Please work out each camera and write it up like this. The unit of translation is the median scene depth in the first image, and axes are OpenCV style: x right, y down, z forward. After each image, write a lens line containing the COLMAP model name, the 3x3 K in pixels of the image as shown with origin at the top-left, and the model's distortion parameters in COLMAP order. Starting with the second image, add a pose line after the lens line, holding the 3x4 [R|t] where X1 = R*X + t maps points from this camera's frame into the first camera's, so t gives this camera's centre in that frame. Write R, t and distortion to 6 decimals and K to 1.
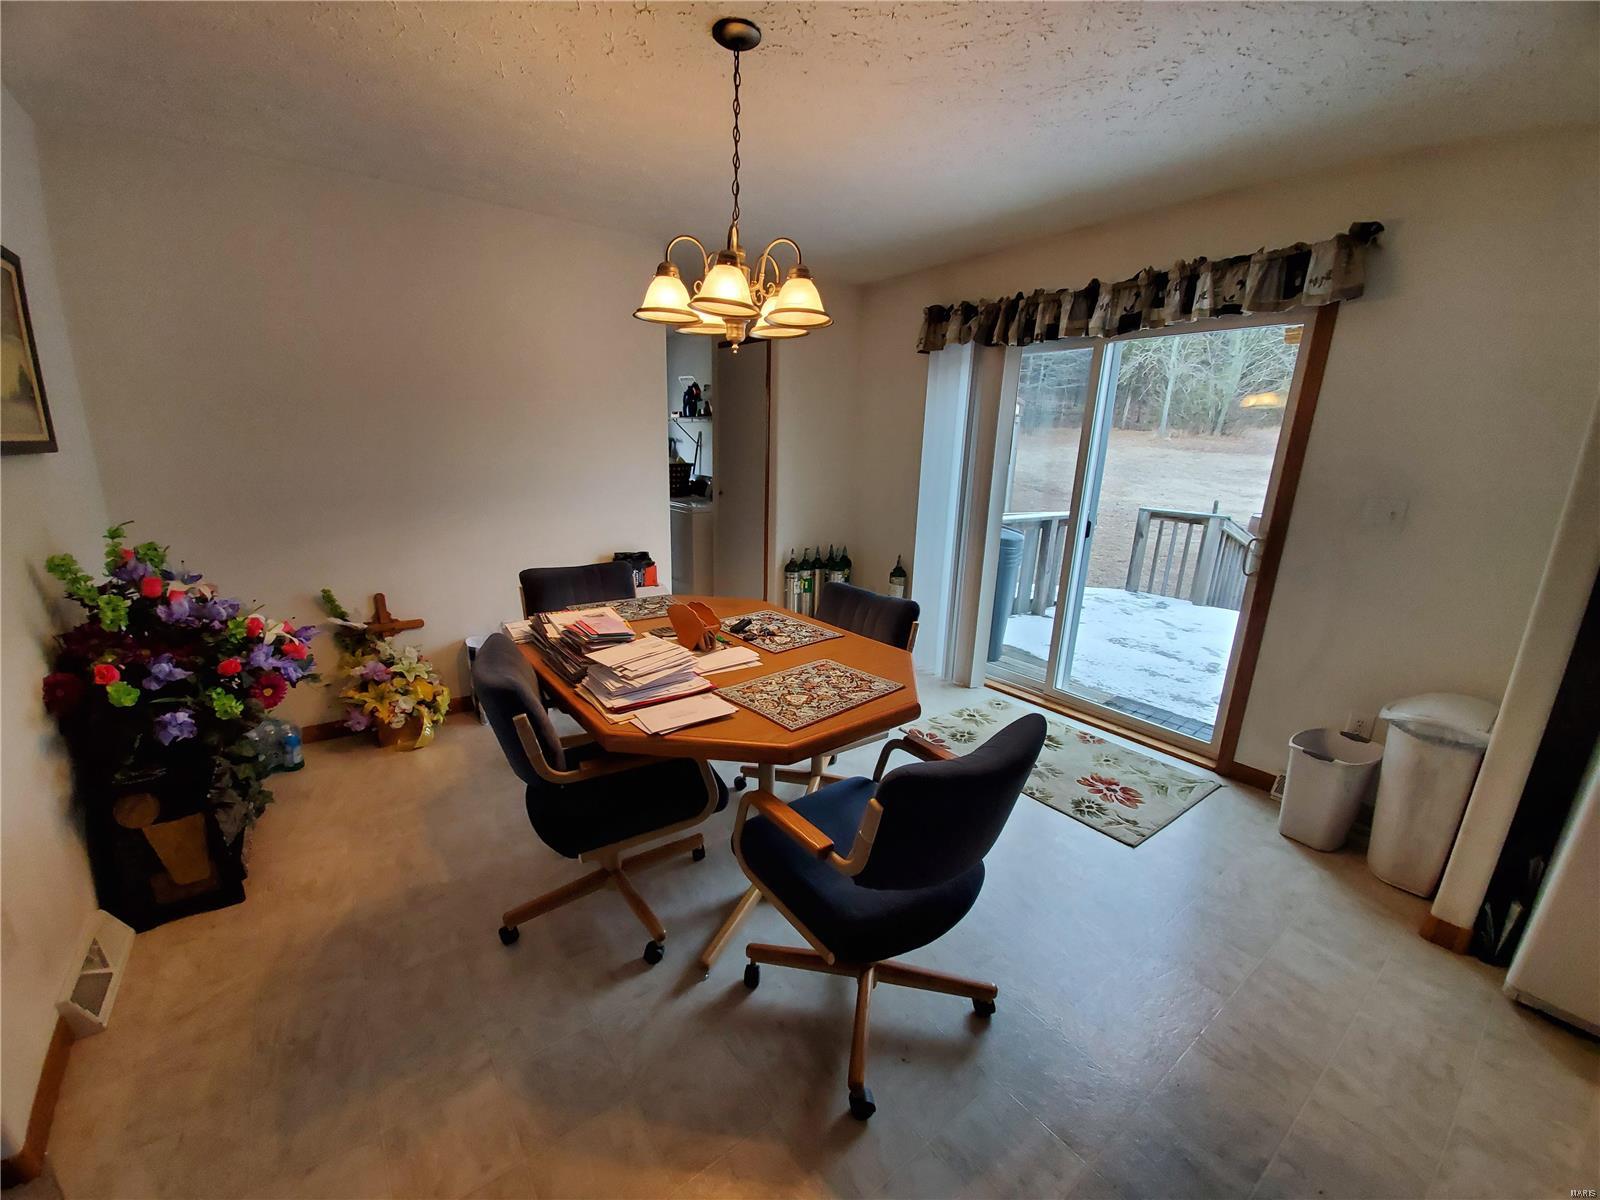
lens RADIAL K [[633.2, 0, 796.3], [0, 633.2, 623.1], [0, 0, 1]] dist [0.002082, -0.011726]
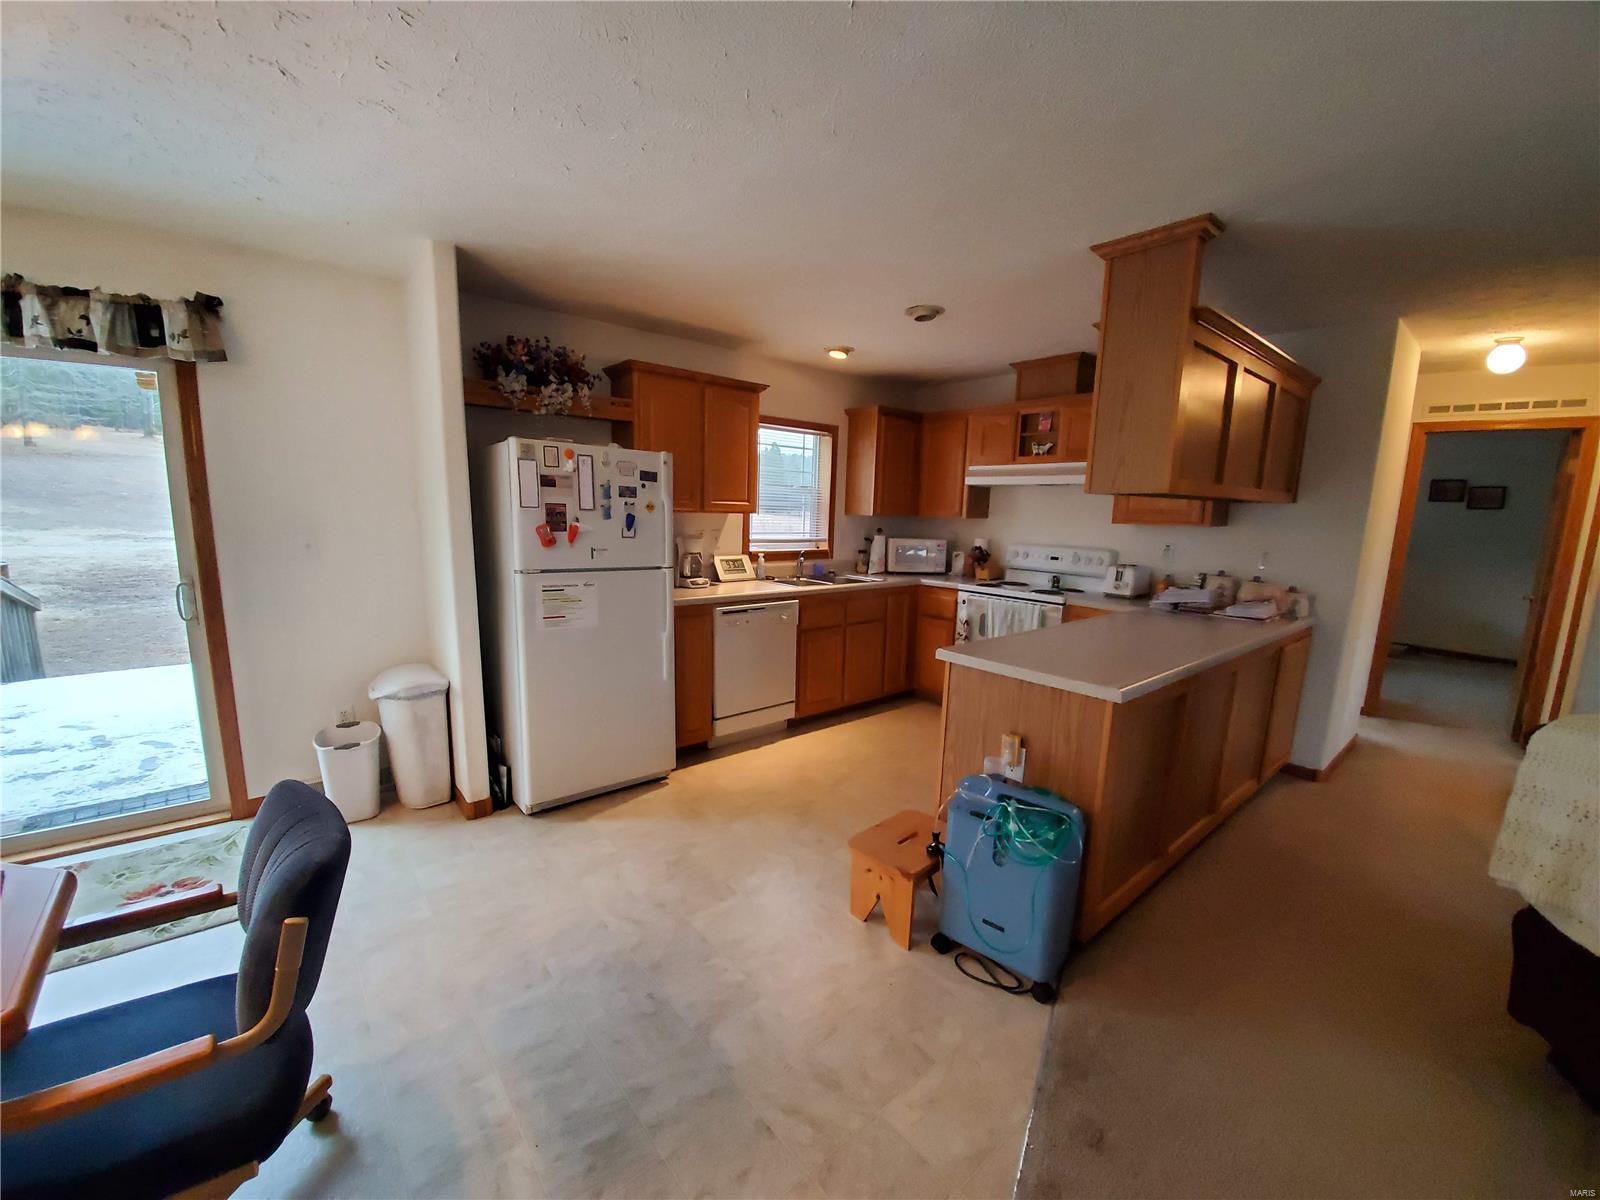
lens RADIAL K [[633.2, 0, 796.3], [0, 633.2, 623.1], [0, 0, 1]] dist [0.002082, -0.011726]
pose [[-0.061799, -0.205242, 0.976758, -0.348283], [0.242871, 0.946121, 0.214171, -0.061382], [-0.968088, 0.250462, -0.008622, 0.117872]]
